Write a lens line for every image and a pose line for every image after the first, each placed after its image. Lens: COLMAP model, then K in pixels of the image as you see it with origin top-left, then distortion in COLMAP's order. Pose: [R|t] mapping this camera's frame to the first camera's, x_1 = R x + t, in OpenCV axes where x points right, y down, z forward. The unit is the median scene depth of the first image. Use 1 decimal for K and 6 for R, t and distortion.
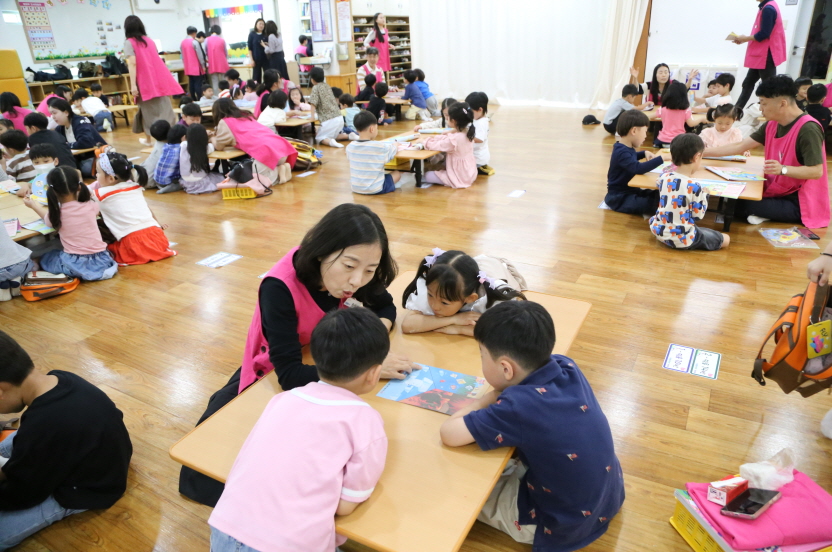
lens RADIAL K [[575.3, 0, 416.0], [0, 575.3, 276.0], [0, 0, 1]] dist [-0.006629, -0.005807]
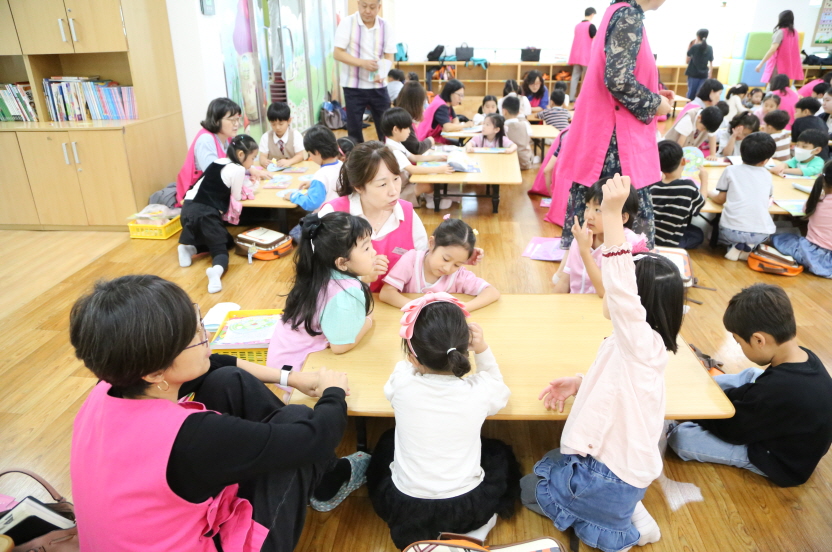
lens RADIAL K [[592.3, 0, 416.0], [0, 592.3, 276.0], [0, 0, 1]] dist [-0.131117, 0.095986]
pose [[0.451749, 0.396172, -0.799356, -0.093202], [-0.369472, 0.898625, 0.236568, 0.034611], [0.812043, 0.188470, 0.552327, -0.105677]]
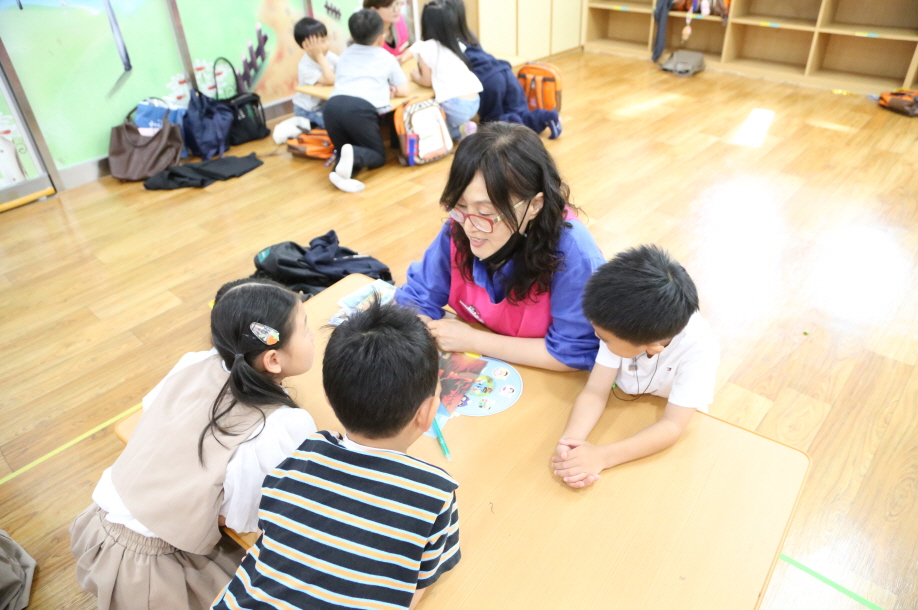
lens RADIAL K [[653.5, 0, 459.0], [0, 653.5, 305.0], [0, 0, 1]] dist [-0.131117, 0.095986]
pose [[-0.199021, 0.600580, -0.774399, -1.584995], [-0.333921, 0.701361, 0.629753, -0.480451], [0.921351, 0.383923, 0.060960, 1.323715]]
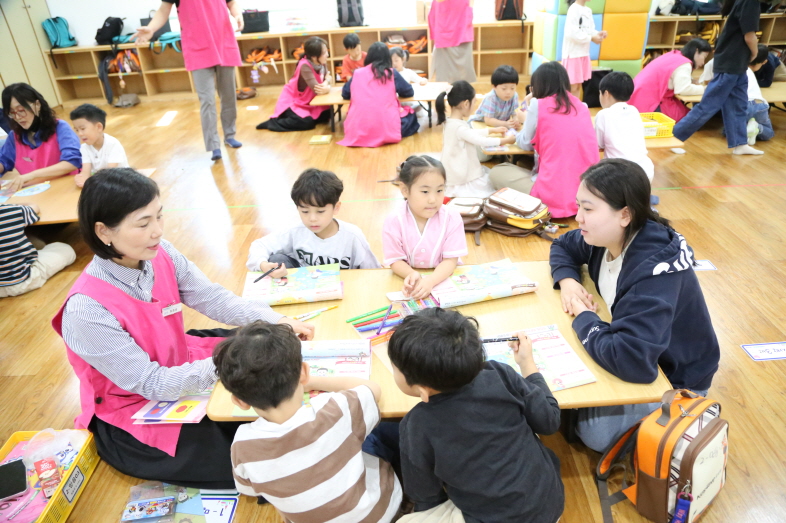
lens RADIAL K [[546.4, 0, 398.5], [0, 546.4, 264.7], [0, 0, 1]] dist [-0.126097, 0.079661]
pose [[0.504784, 0.446683, -0.738693, -0.821631], [-0.324375, 0.891154, 0.317214, -0.552004], [0.799984, 0.079489, 0.594733, 1.346141]]
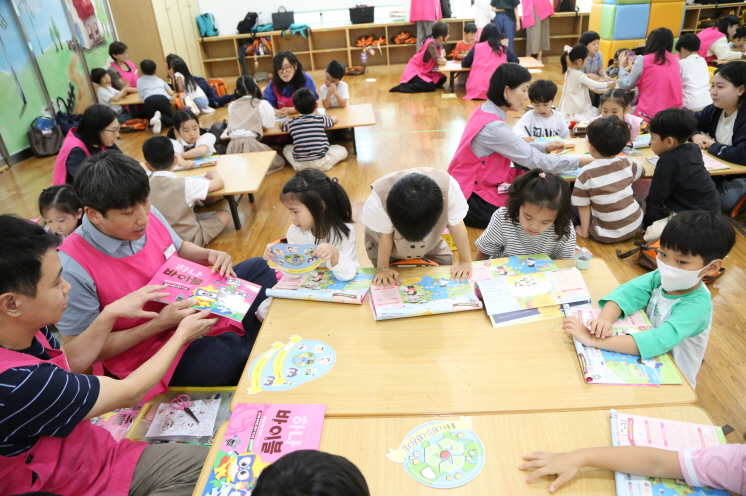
lens RADIAL K [[518.6, 0, 378.2], [0, 518.6, 251.1], [0, 0, 1]] dist [-0.126097, 0.079661]
pose [[0.486071, 0.433298, -0.758938, -0.626073], [-0.307118, 0.897732, 0.315842, -0.335372], [0.818177, 0.079562, 0.569435, 0.812286]]
